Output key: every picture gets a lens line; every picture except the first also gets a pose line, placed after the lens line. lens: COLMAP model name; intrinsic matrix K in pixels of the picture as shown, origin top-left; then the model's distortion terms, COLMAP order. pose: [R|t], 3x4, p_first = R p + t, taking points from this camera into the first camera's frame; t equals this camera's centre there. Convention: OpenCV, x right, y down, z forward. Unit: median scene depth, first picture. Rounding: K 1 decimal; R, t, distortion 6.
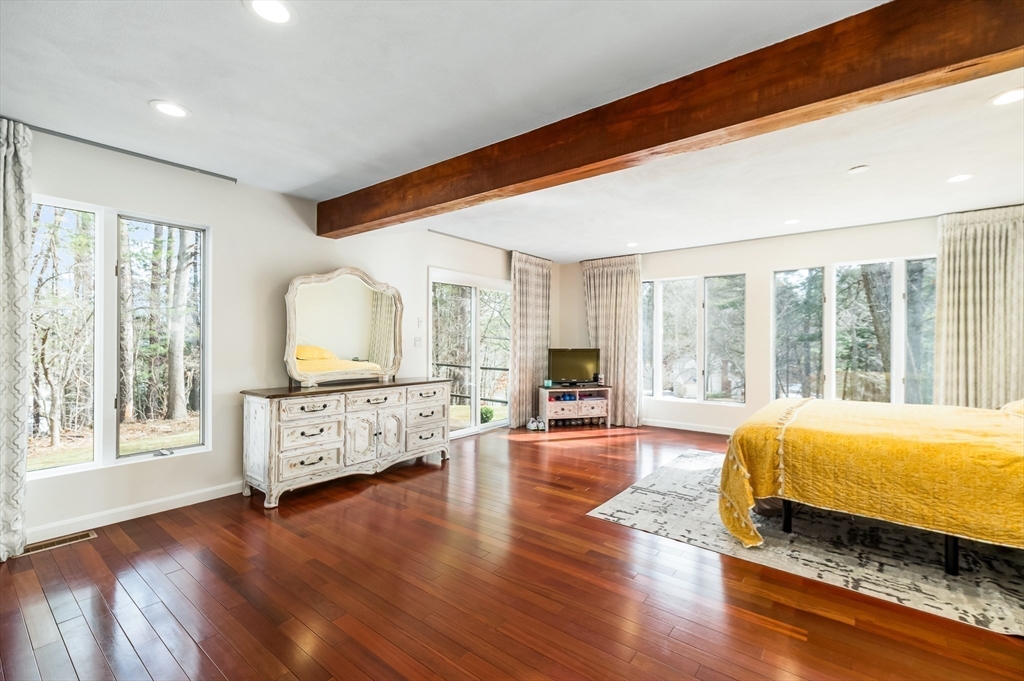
lens RADIAL K [[445.6, 0, 513.6], [0, 445.6, 342.7], [0, 0, 1]] dist [0.000195, 0.000386]
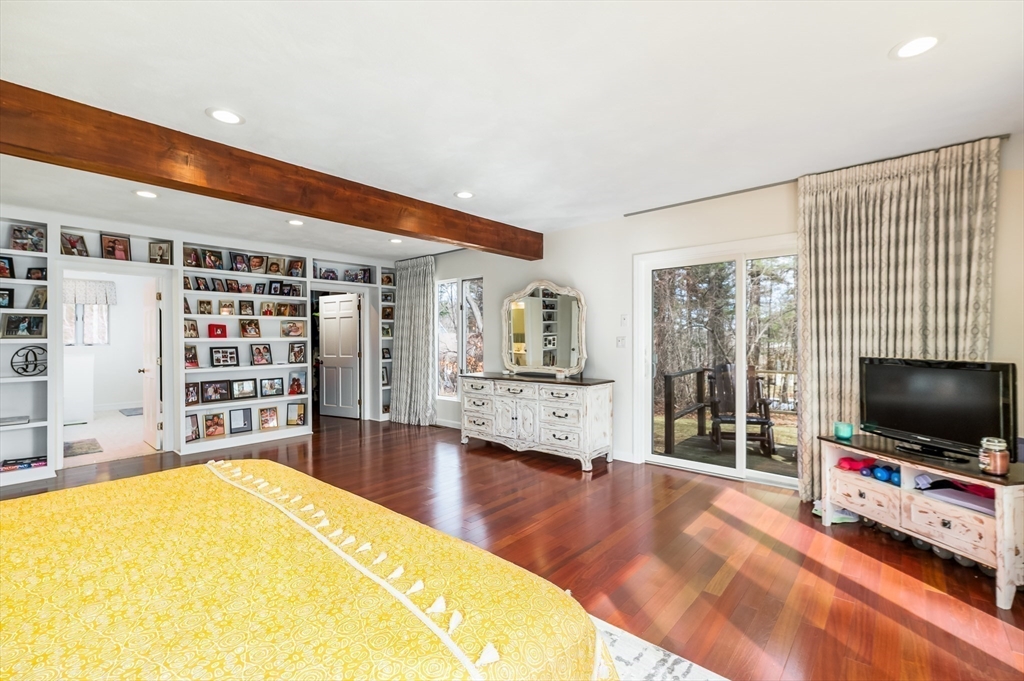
lens RADIAL K [[445.6, 0, 512.0], [0, 445.6, 338.7], [0, 0, 1]] dist [0.000195, 0.000386]
pose [[-0.056531, 0.002289, -0.998398, 0.798225], [0.003415, 0.999992, 0.002100, -0.011877], [0.998395, -0.003291, -0.056539, 0.943972]]
